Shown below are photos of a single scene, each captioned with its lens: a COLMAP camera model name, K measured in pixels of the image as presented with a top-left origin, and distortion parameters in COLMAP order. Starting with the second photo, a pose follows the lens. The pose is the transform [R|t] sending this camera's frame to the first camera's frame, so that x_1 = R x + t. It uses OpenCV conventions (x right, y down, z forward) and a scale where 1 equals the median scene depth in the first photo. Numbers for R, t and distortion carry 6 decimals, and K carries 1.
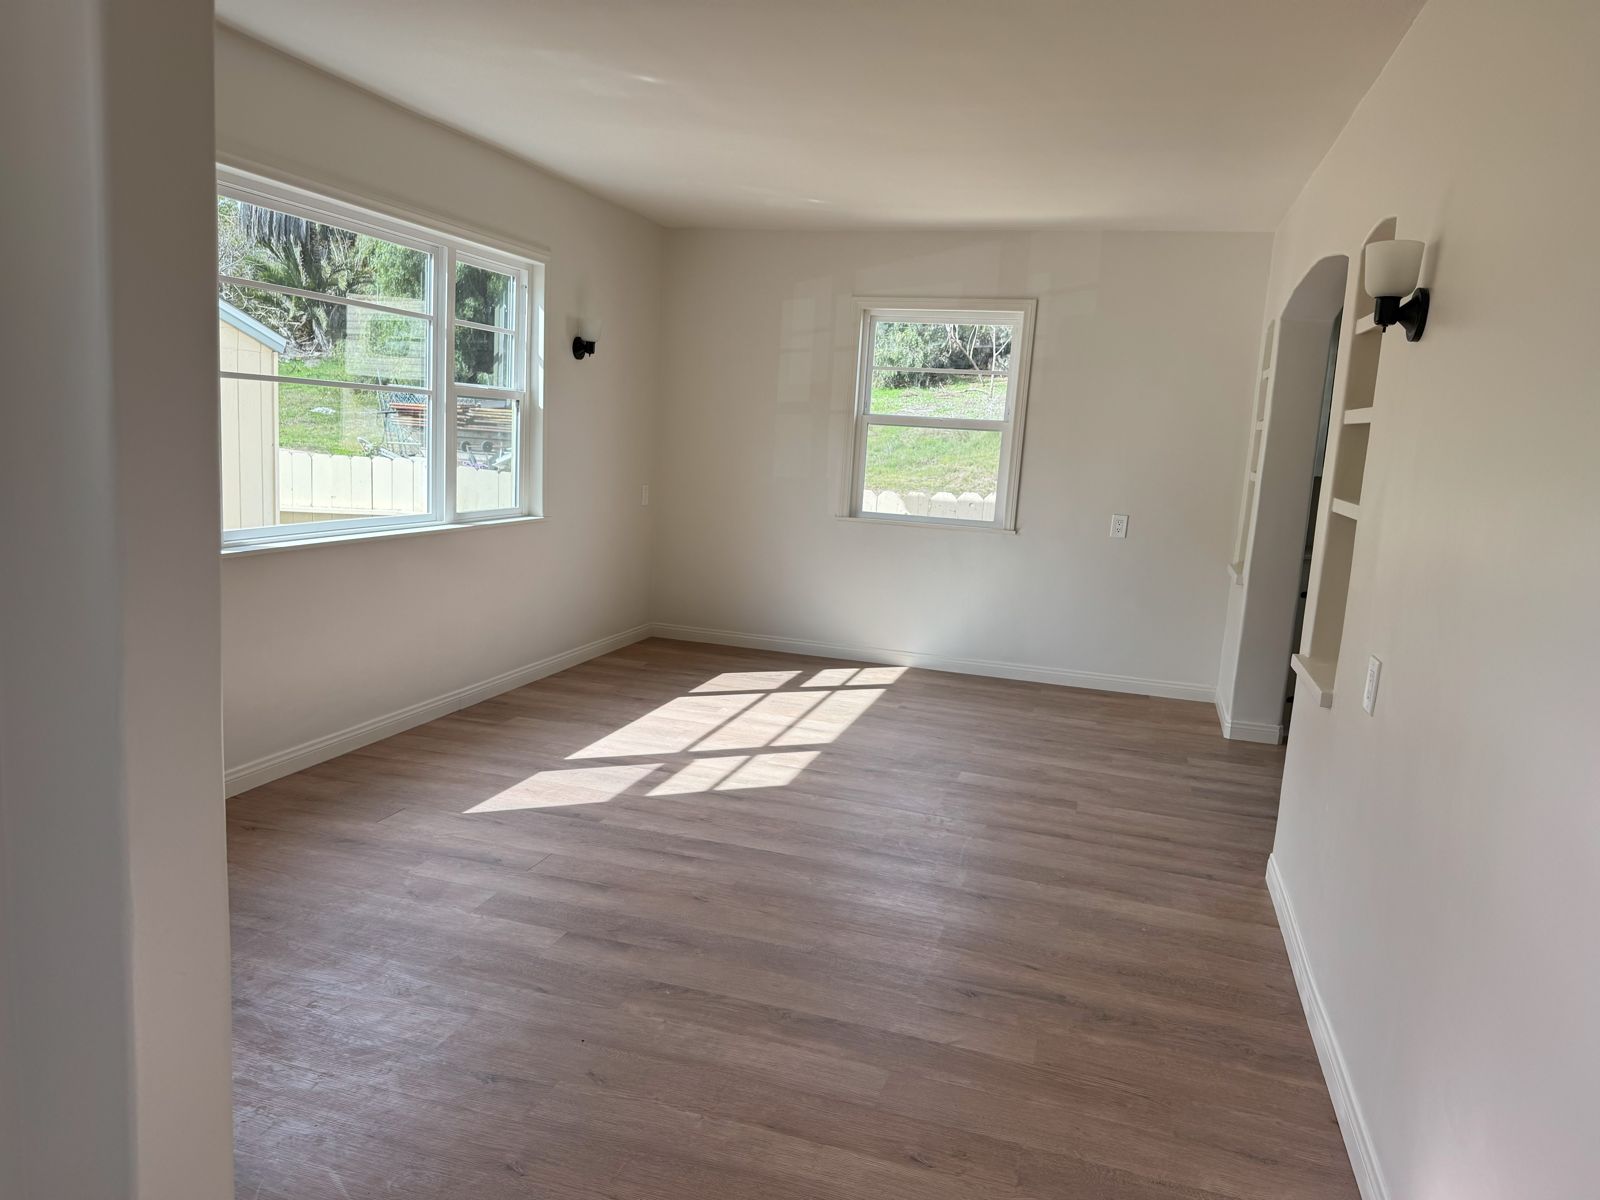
lens RADIAL K [[1118.9, 0, 800.0], [0, 1118.9, 600.0], [0, 0, 1]] dist [0.046508, -0.052456]
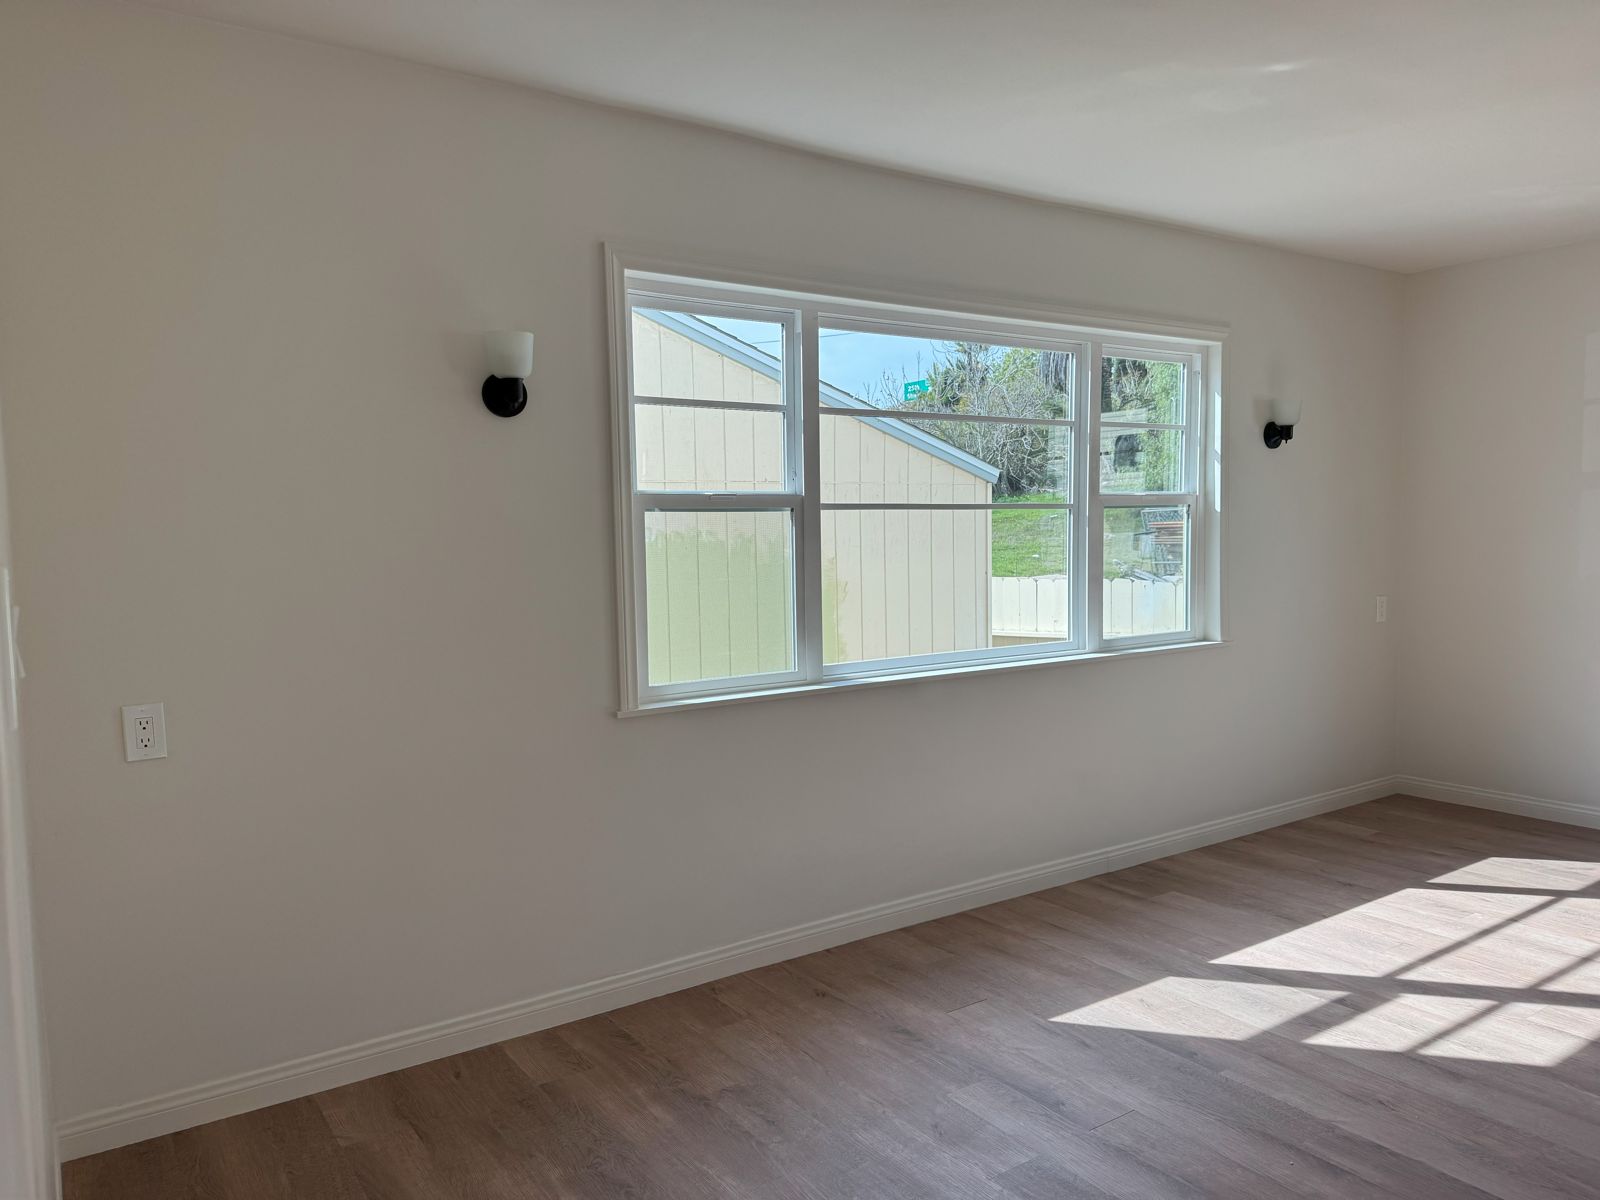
lens RADIAL K [[1118.9, 0, 800.0], [0, 1118.9, 600.0], [0, 0, 1]] dist [0.046508, -0.052456]
pose [[0.772223, -0.038893, -0.634160, 0.068012], [-0.027029, 0.995210, -0.093948, -0.022425], [0.634776, 0.089689, 0.767473, 0.202414]]
